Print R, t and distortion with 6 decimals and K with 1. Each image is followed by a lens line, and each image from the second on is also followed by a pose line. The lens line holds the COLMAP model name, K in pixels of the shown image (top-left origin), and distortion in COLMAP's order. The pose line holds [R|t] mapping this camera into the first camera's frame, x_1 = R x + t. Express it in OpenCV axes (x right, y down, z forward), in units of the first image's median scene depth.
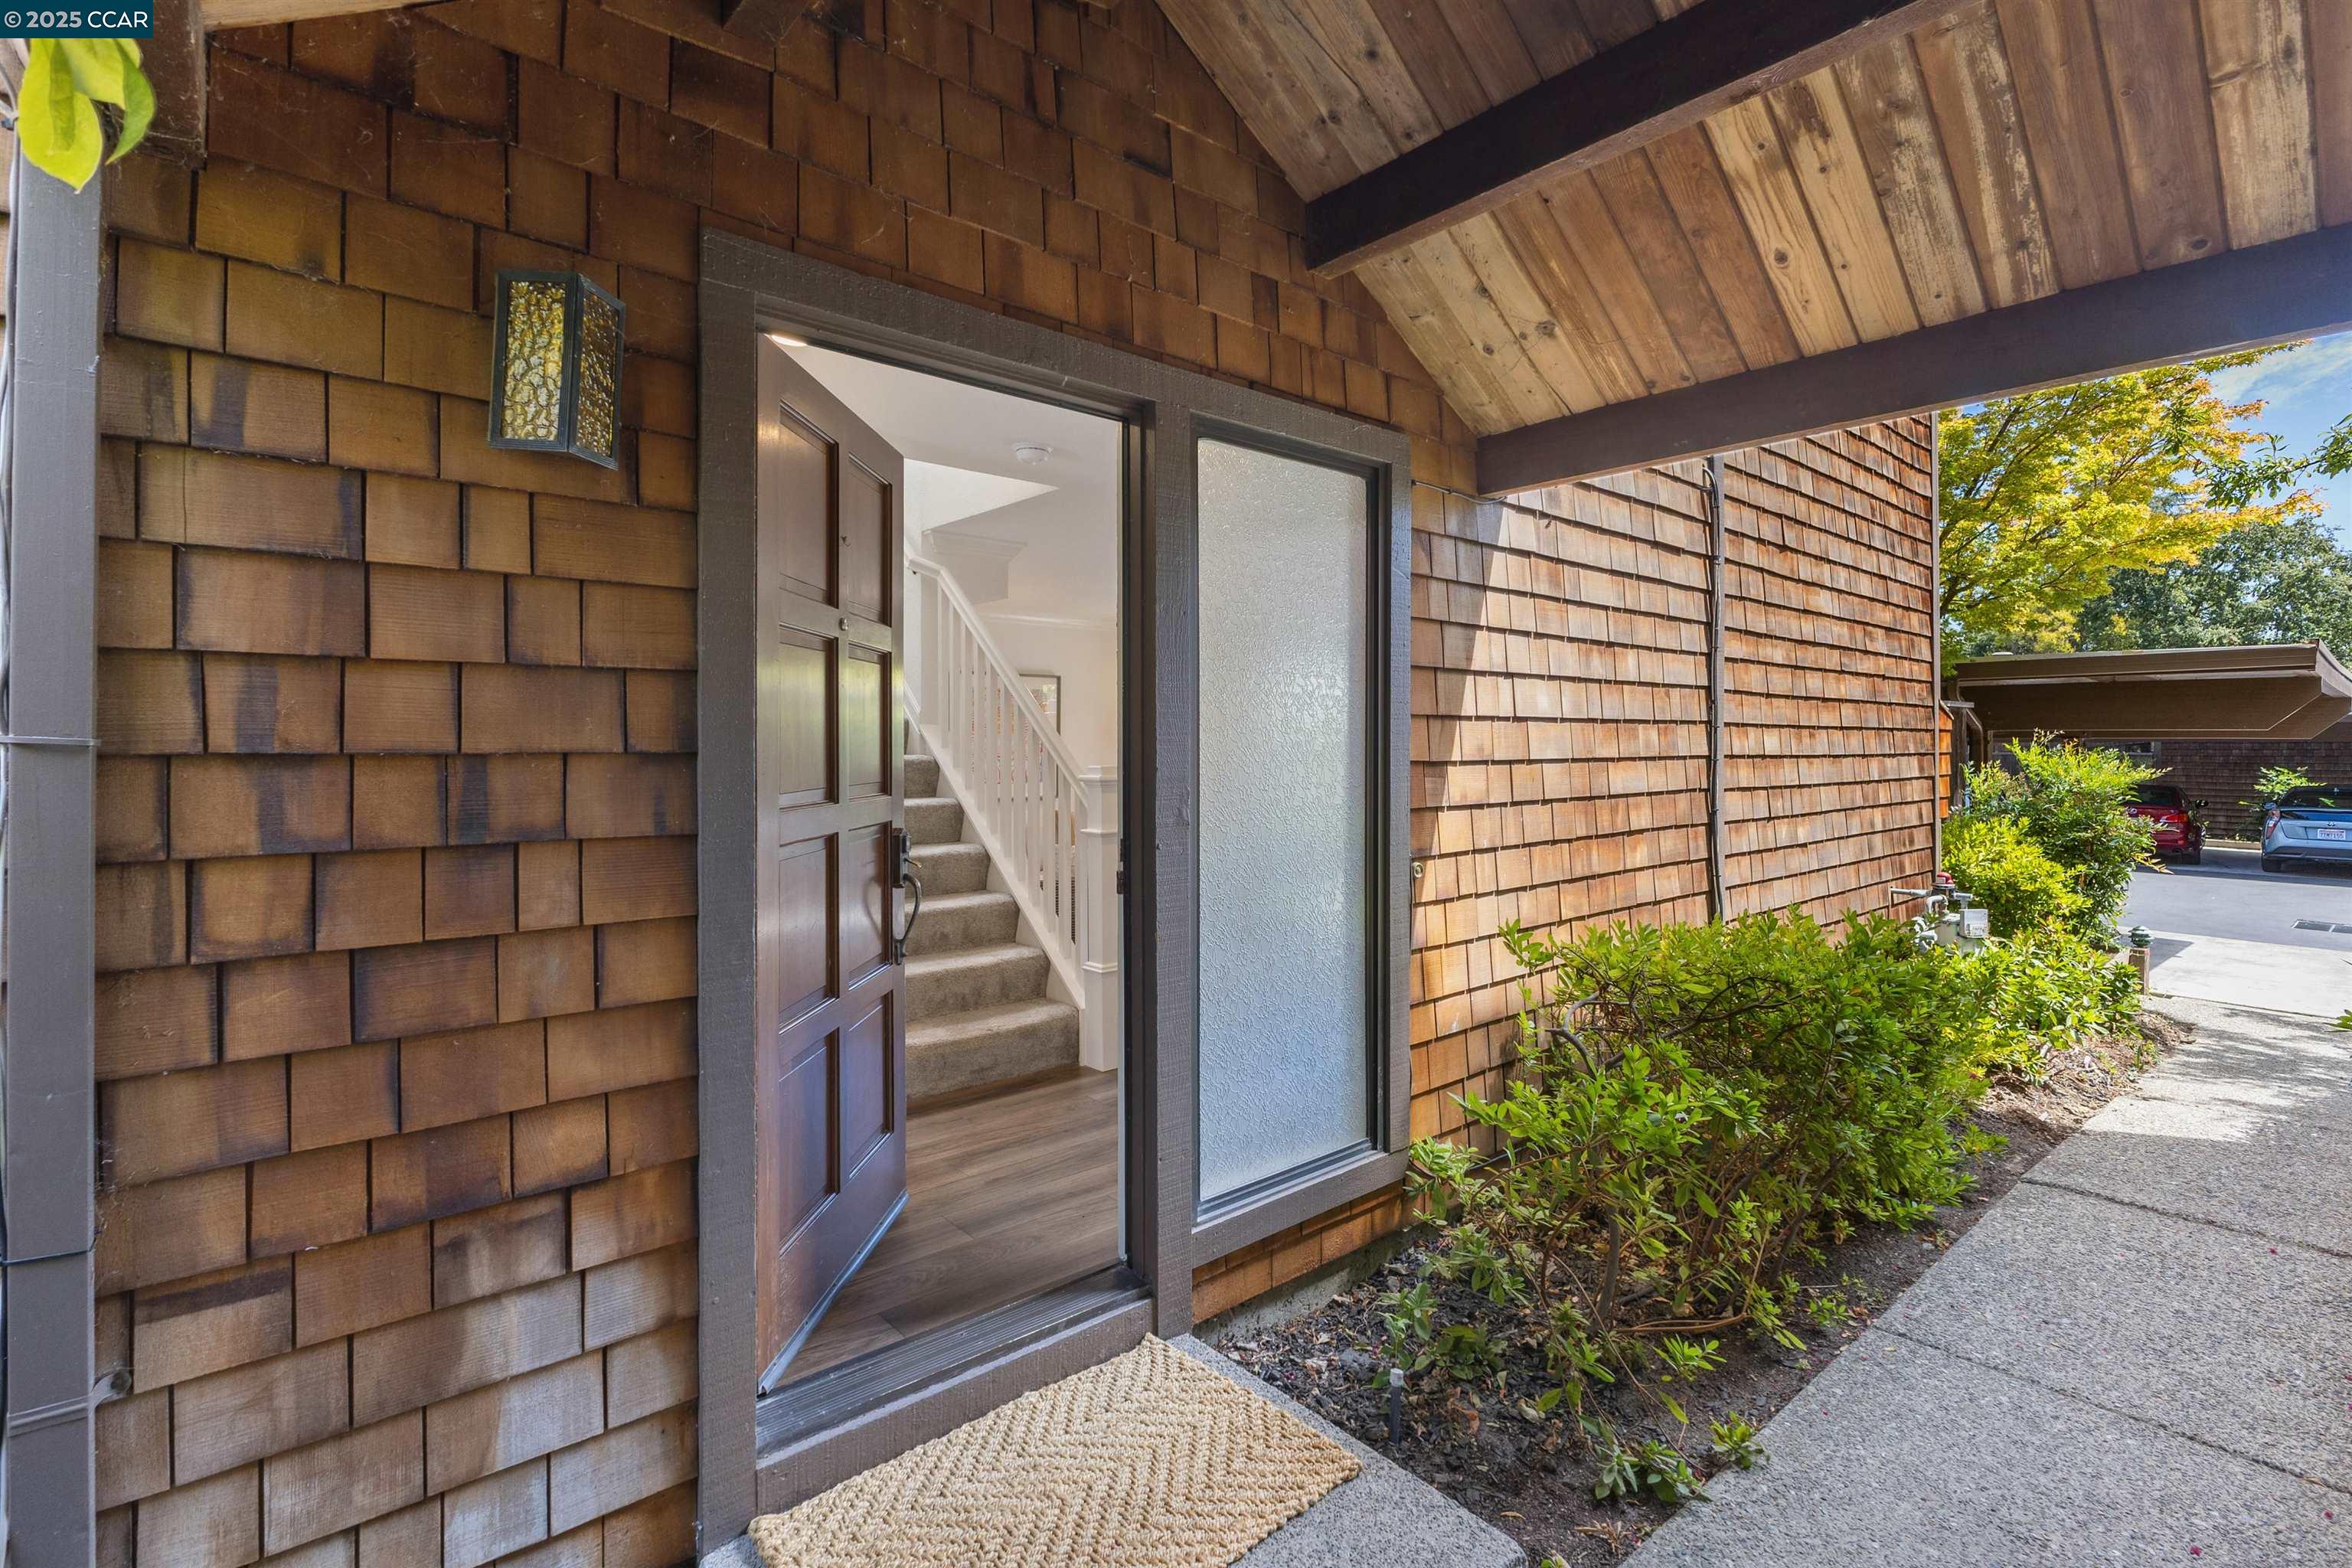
lens RADIAL K [[1062.0, 0, 1137.5], [0, 1062.0, 730.8], [0, 0, 1]] dist [0.000907, -0.002983]
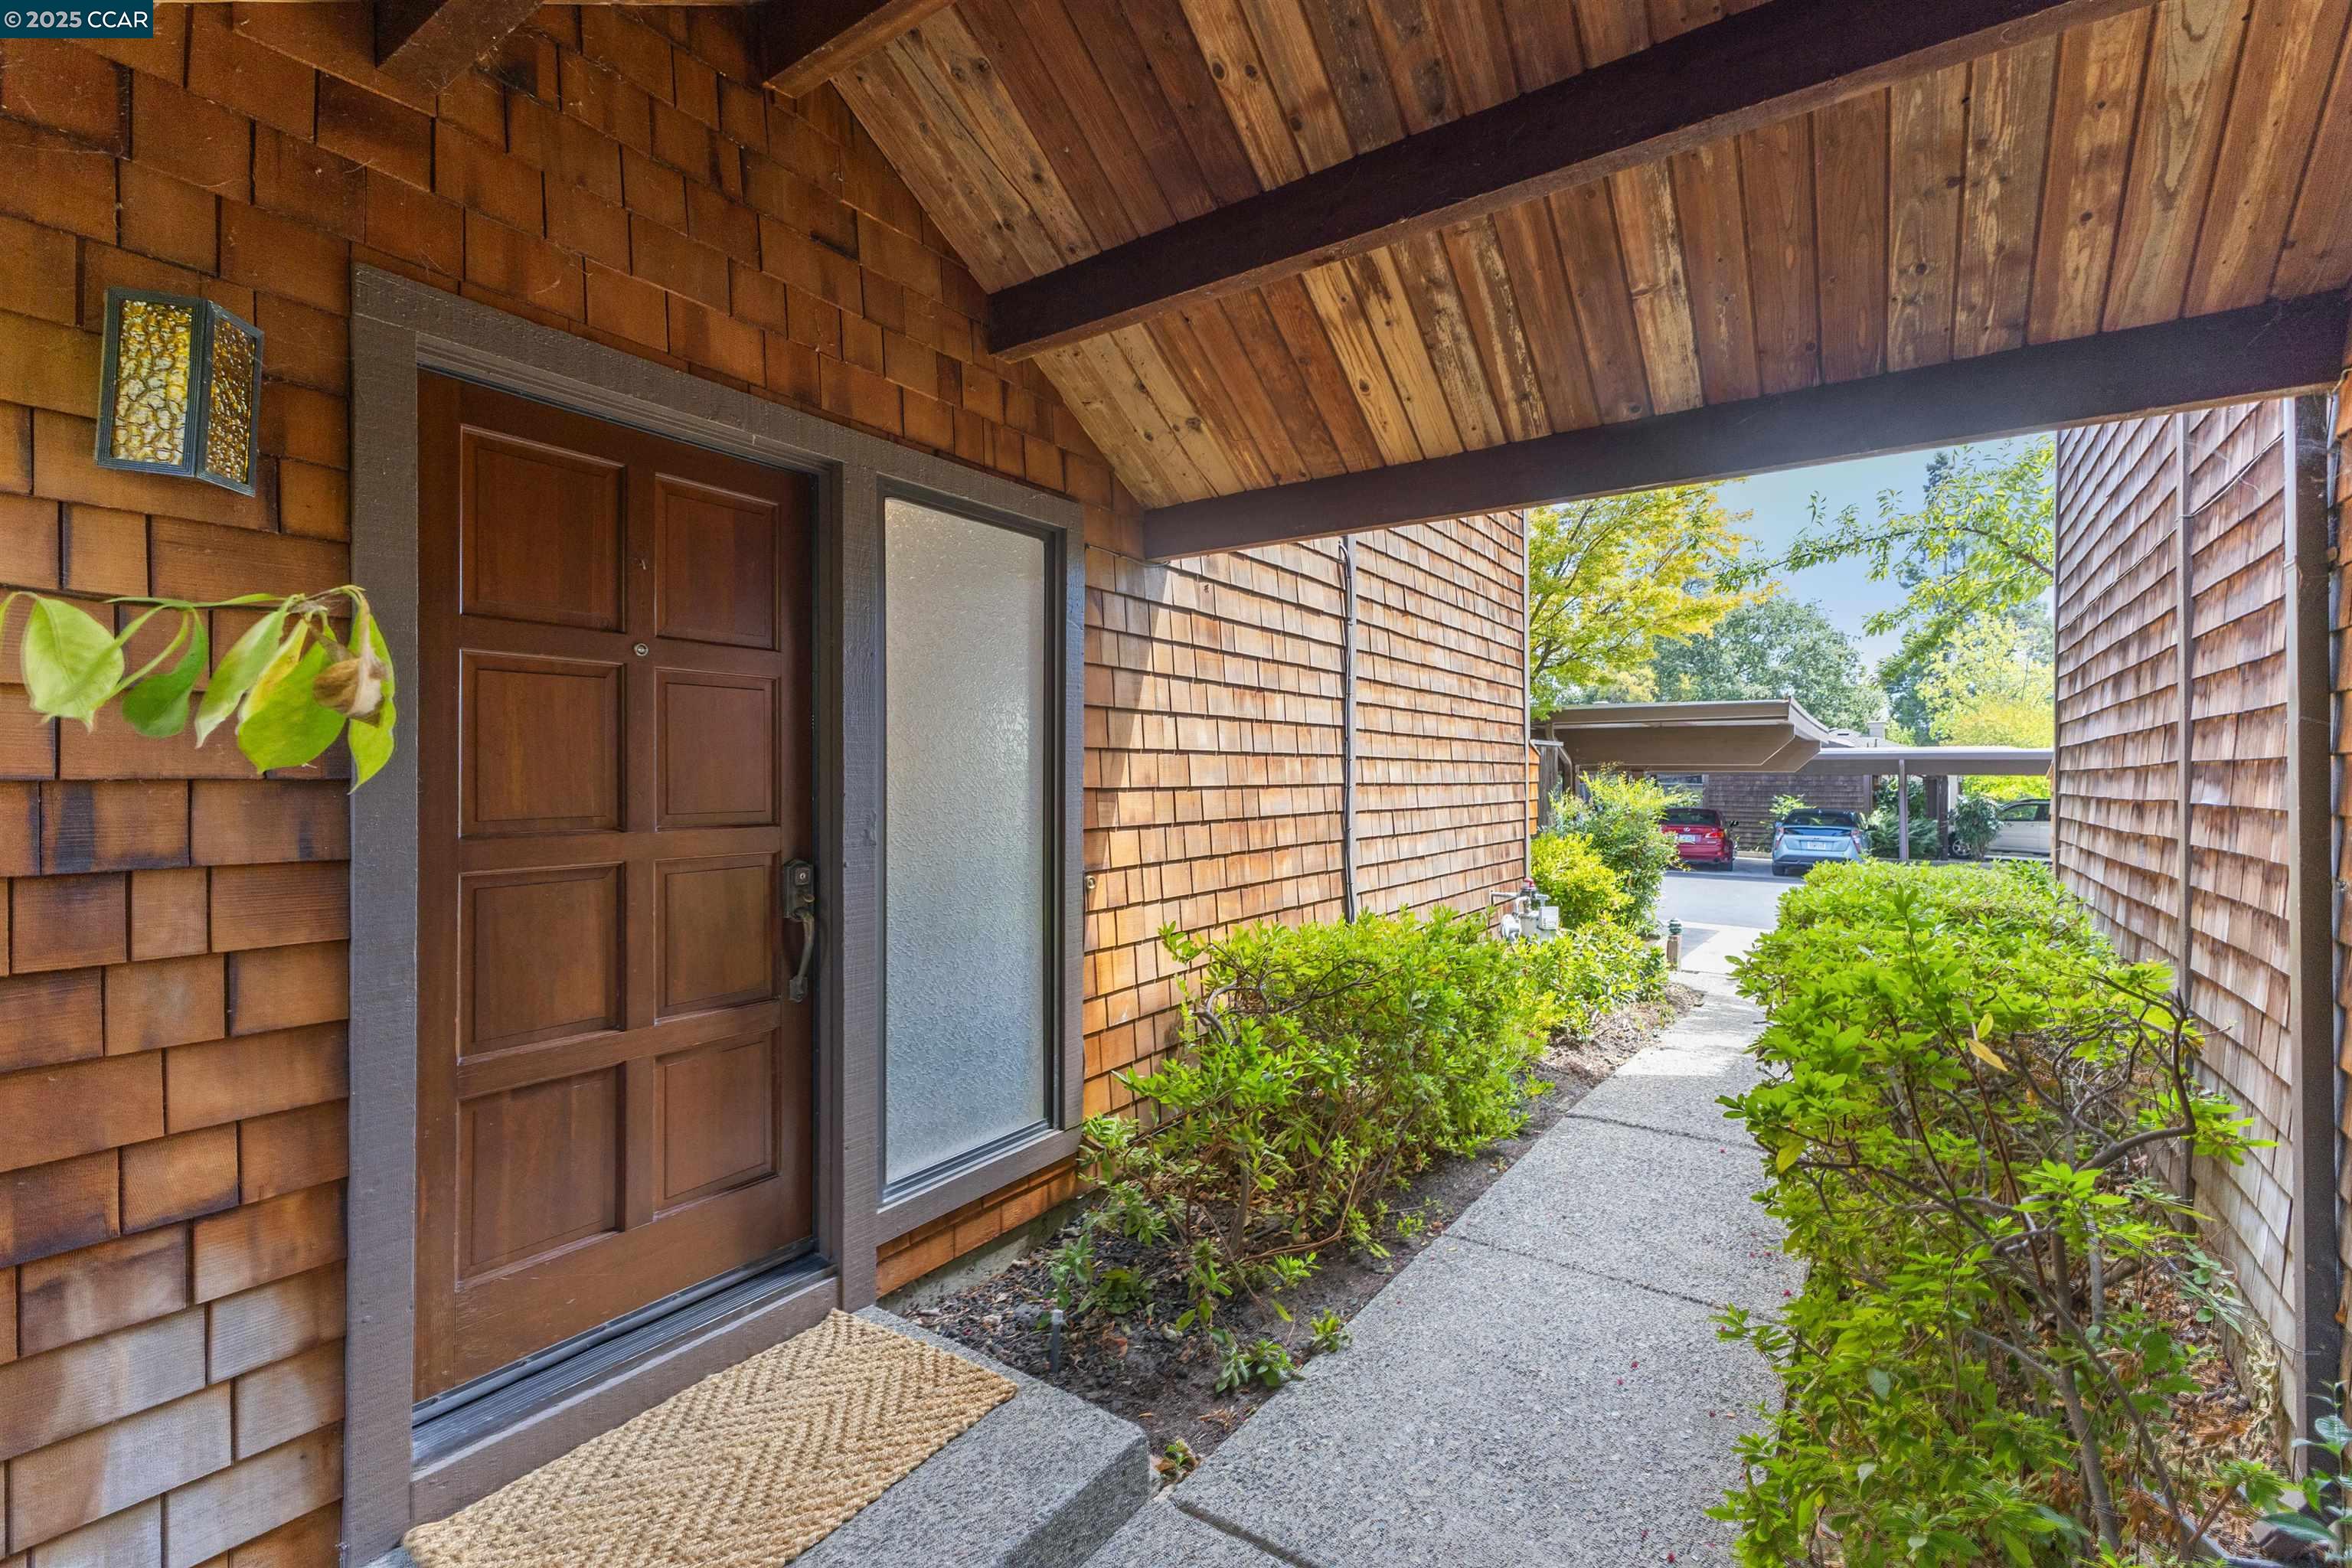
lens RADIAL K [[1022.4, 0, 1158.0], [0, 1022.4, 765.1], [0, 0, 1]] dist [0.022161, -0.005677]
pose [[0.963561, 0.002523, 0.267475, 0.049328], [-0.002902, 0.999995, 0.001021, 0.002870], [-0.267471, -0.001760, 0.963564, -0.121260]]
